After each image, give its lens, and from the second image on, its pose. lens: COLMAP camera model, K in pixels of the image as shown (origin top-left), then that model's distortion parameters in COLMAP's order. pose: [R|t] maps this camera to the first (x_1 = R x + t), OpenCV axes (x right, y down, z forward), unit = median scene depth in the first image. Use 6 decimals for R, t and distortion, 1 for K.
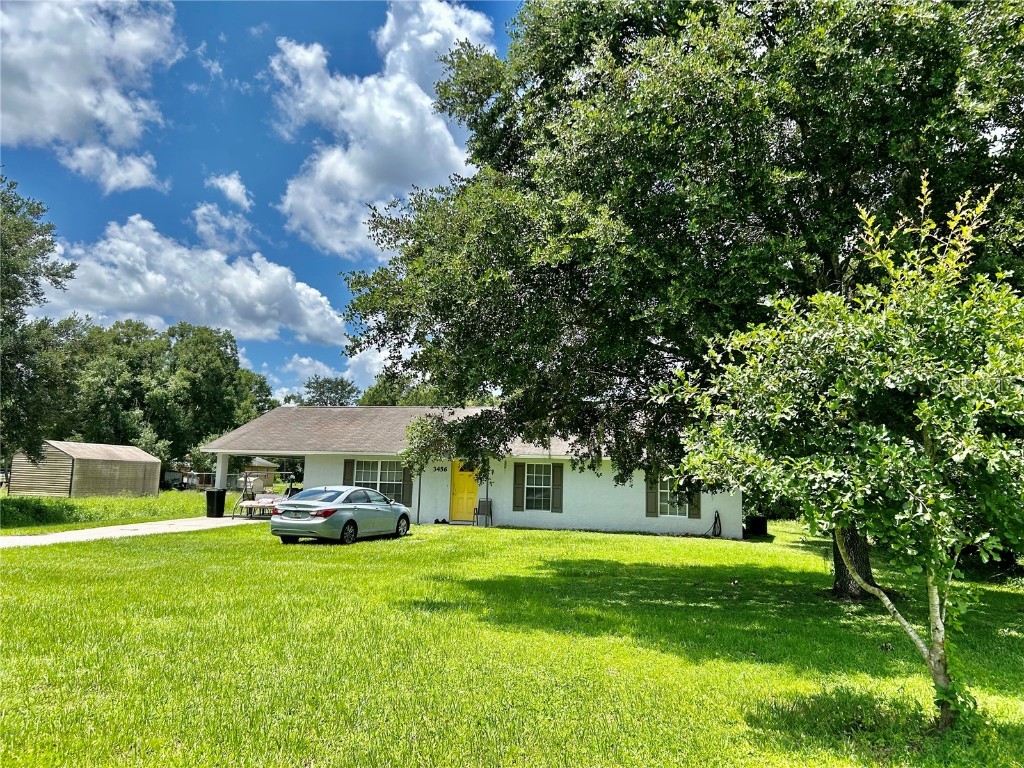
lens RADIAL K [[761.1, 0, 512.6], [0, 761.1, 384.1], [0, 0, 1]] dist [0.030553, -0.035790]
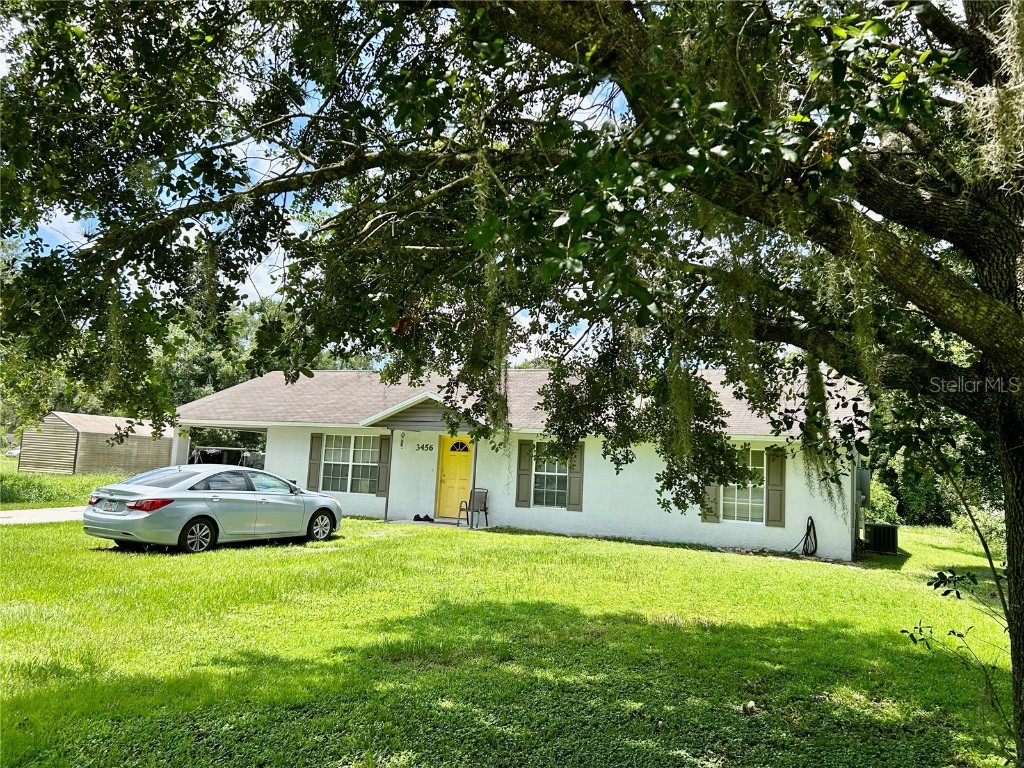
lens RADIAL K [[761.1, 0, 513.3], [0, 761.1, 380.7], [0, 0, 1]] dist [0.030553, -0.035790]
pose [[0.985476, 0.003271, -0.169782, 0.126284], [-0.001657, 0.999952, 0.009647, 0.042241], [0.169805, -0.009225, 0.985434, 0.305936]]
